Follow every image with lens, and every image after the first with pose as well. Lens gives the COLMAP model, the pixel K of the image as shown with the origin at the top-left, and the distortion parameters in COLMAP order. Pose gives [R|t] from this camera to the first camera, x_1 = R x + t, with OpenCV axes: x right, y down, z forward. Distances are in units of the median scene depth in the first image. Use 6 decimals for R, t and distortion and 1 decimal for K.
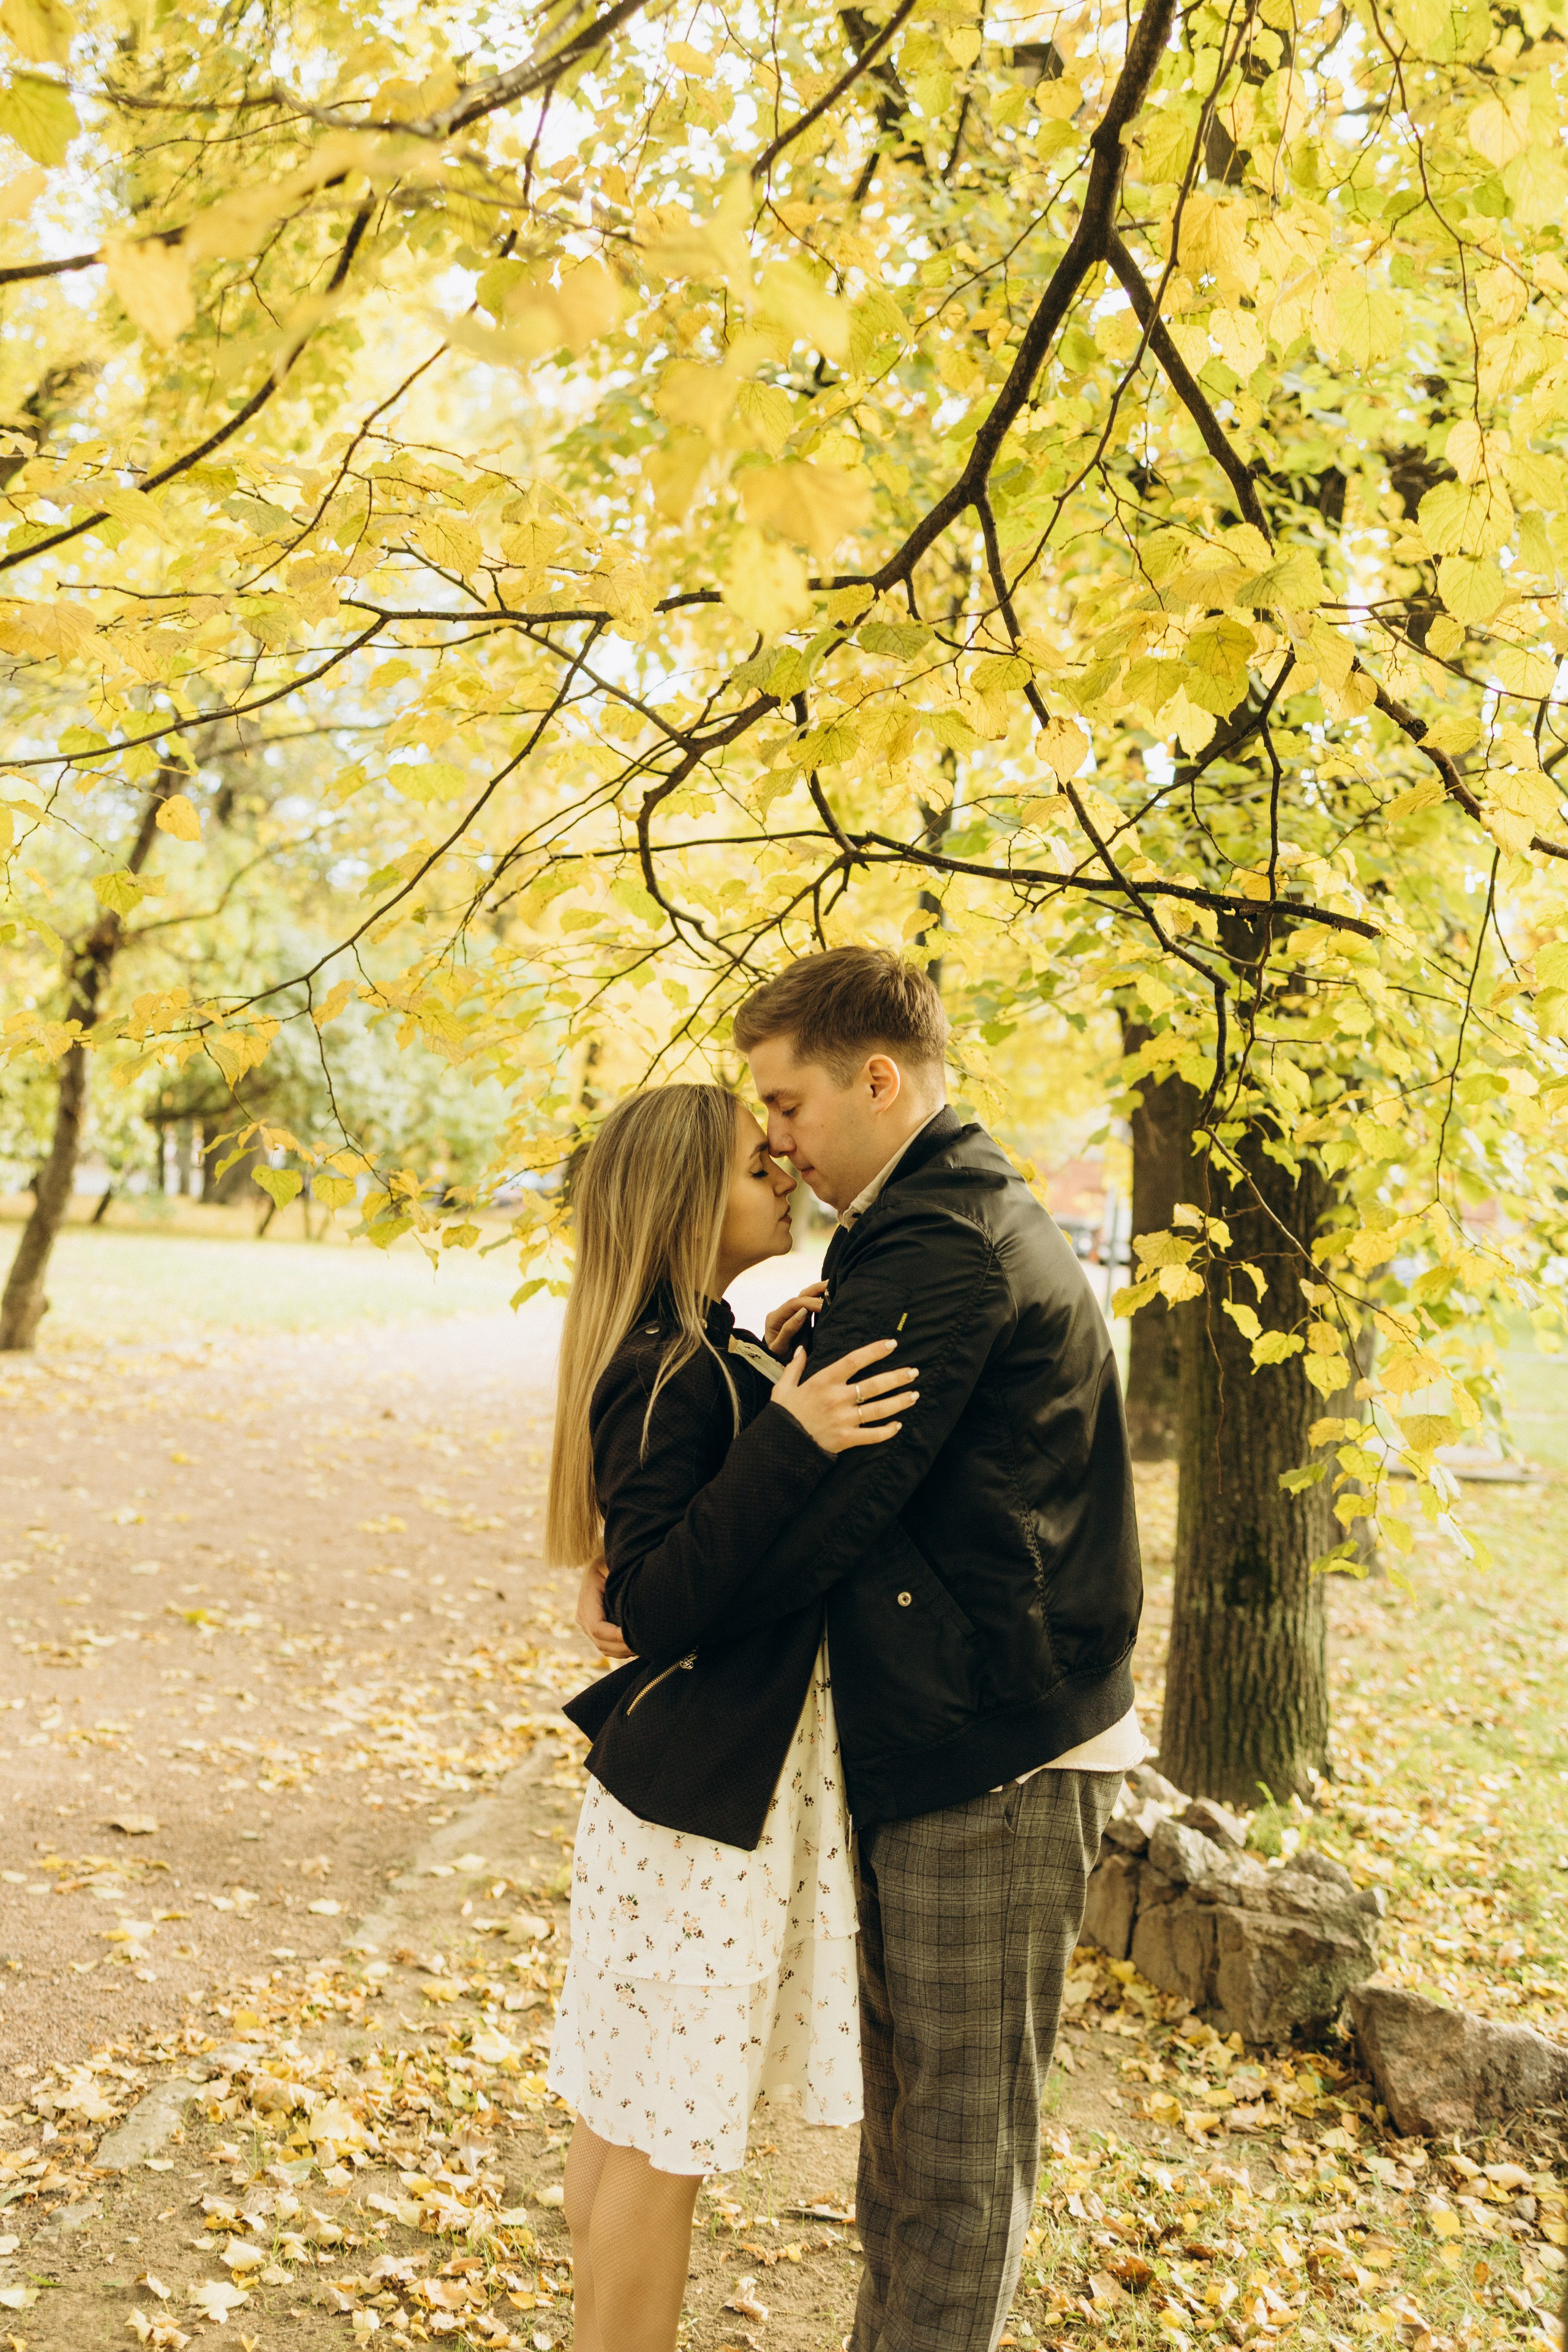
lens RADIAL K [[2410.4, 0, 758.9], [0, 2410.4, 1138.8], [0, 0, 1]] dist [0.014938, 0.000000]
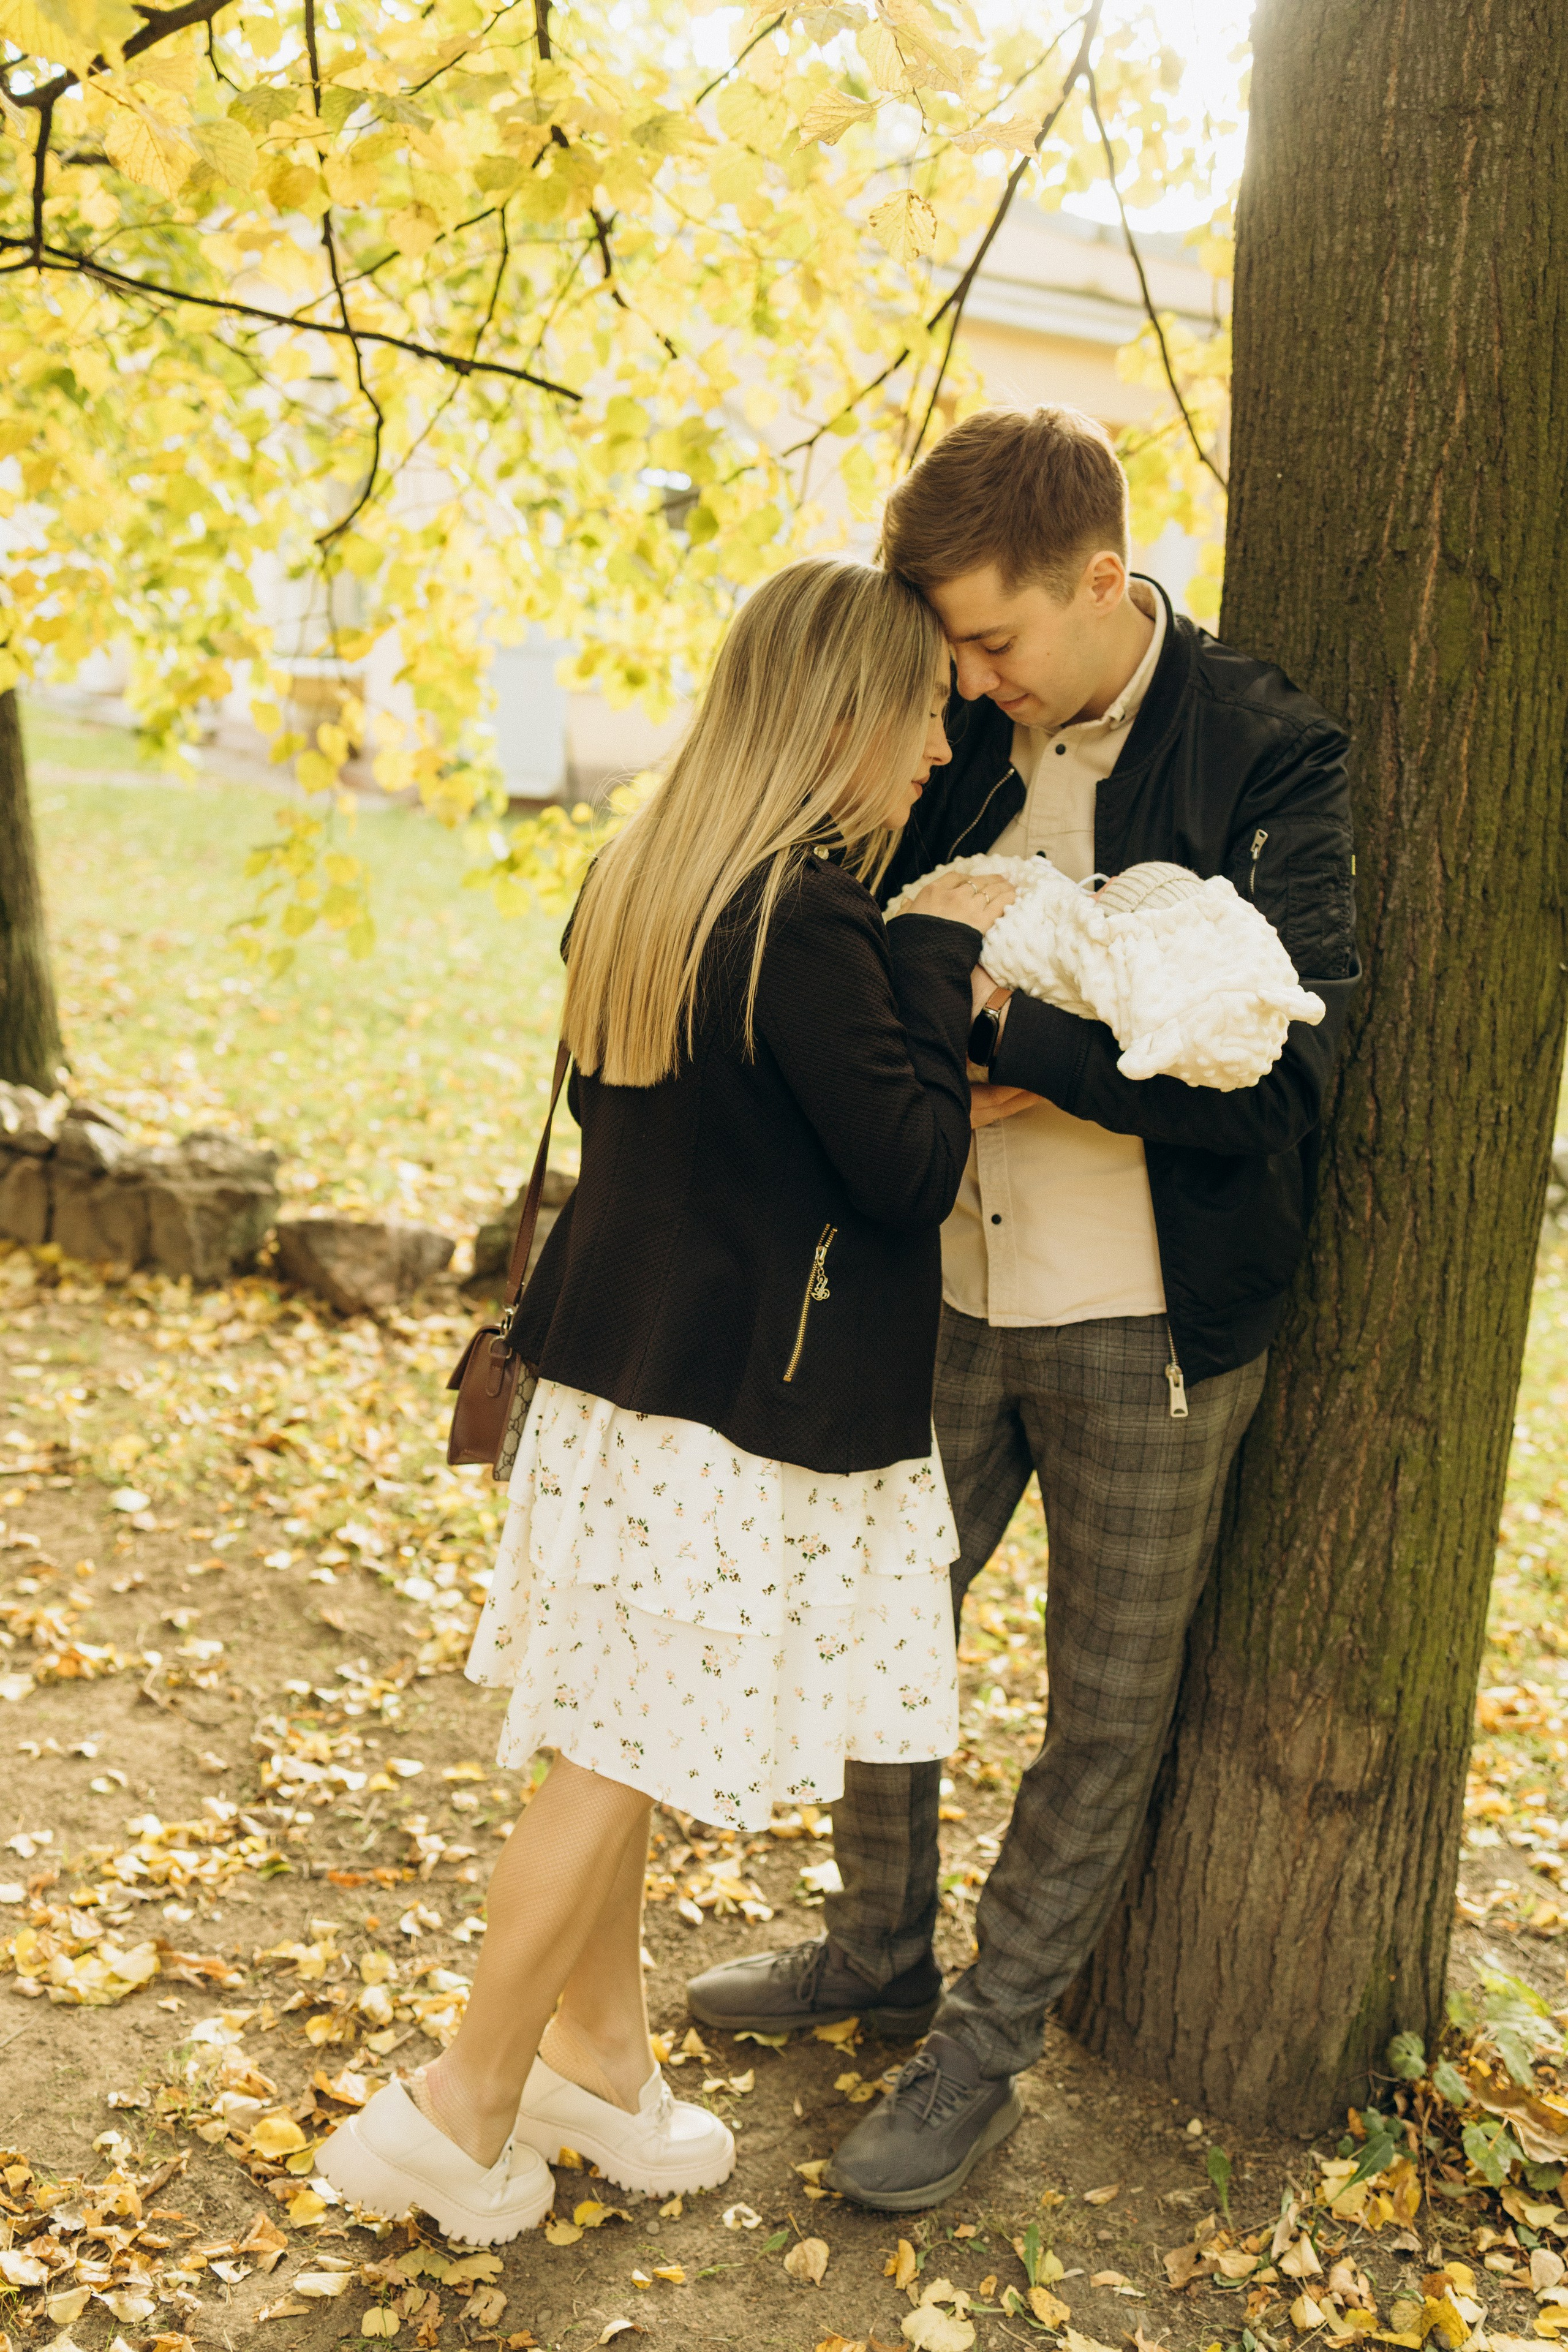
lens RADIAL K [[2410.4, 0, 792.1], [0, 2410.4, 1173.3], [0, 0, 1]] dist [0.014938, 0.000000]
pose [[0.741401, -0.178546, 0.646873, -0.375883], [-0.023398, 0.956491, 0.290822, -0.040660], [-0.670654, -0.230751, 0.704966, -0.045437]]
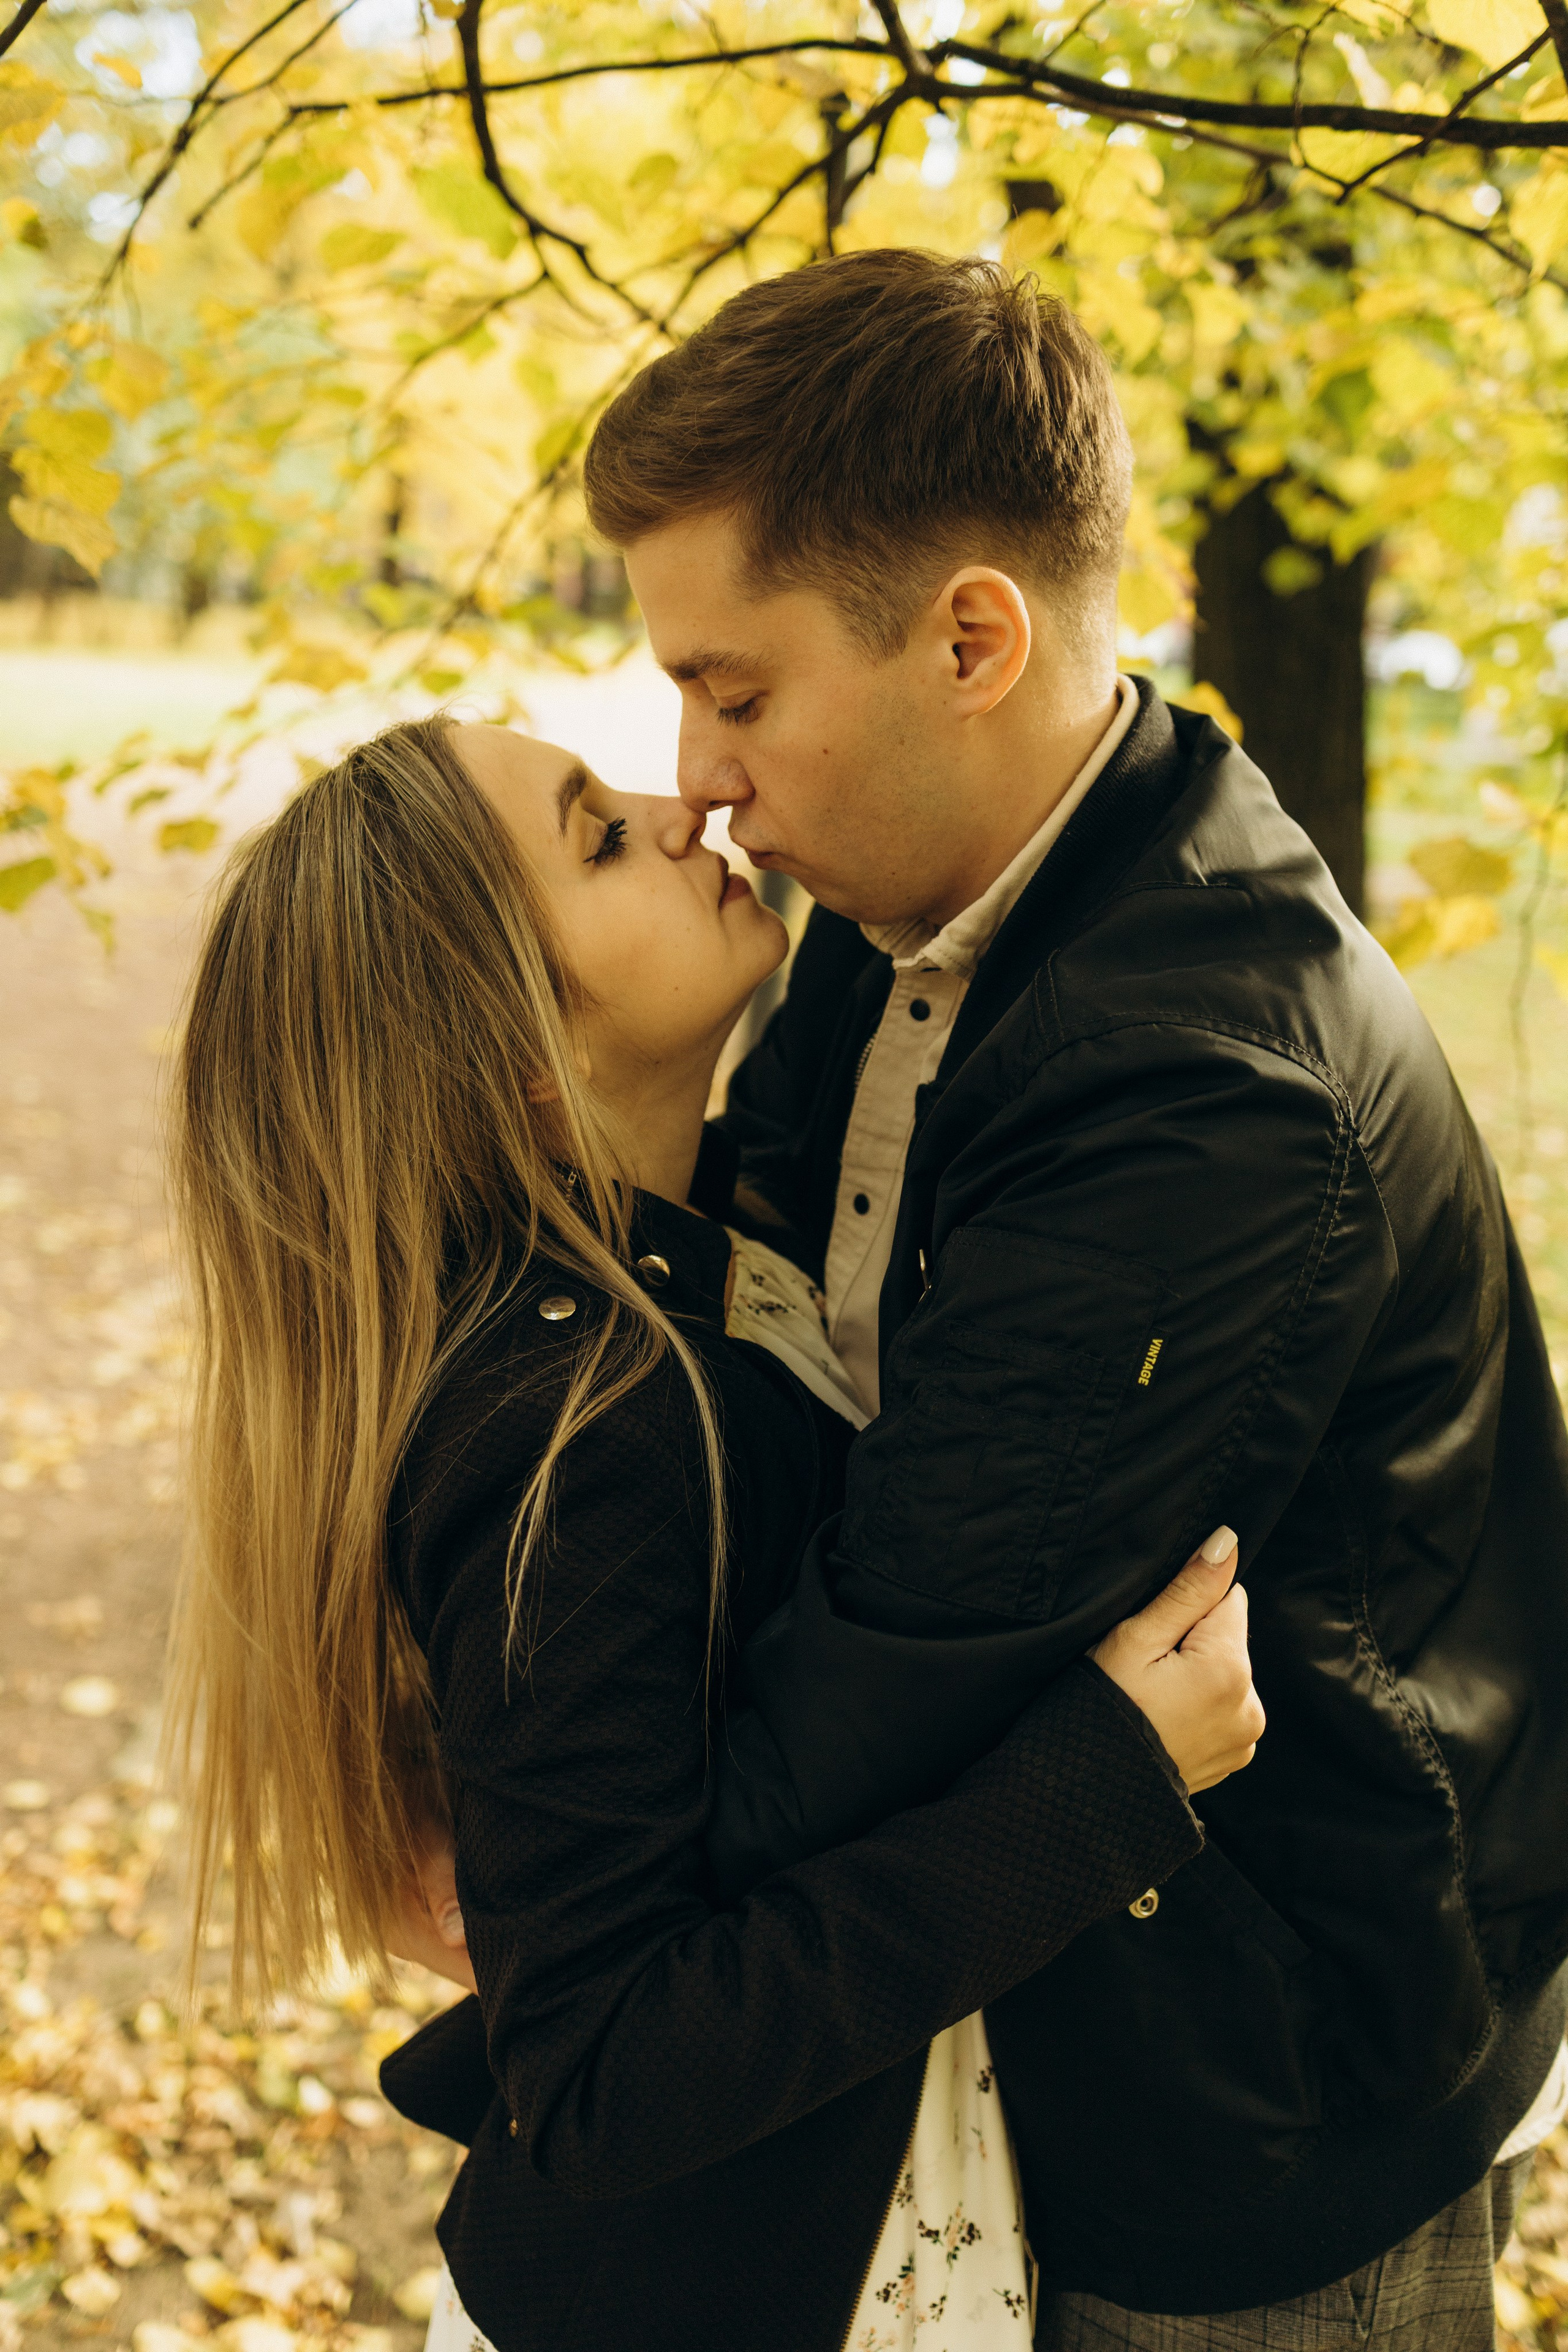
lens RADIAL K [[2465.3, 0, 736.8], [0, 2465.3, 1169.8], [0, 0, 1]] dist [0.025410, 0.000000]
pose [[0.997983, -0.032726, 0.054390, -0.024029], [0.017614, 0.965981, 0.258014, -0.030030], [-0.060983, -0.256536, 0.964609, 0.375457]]
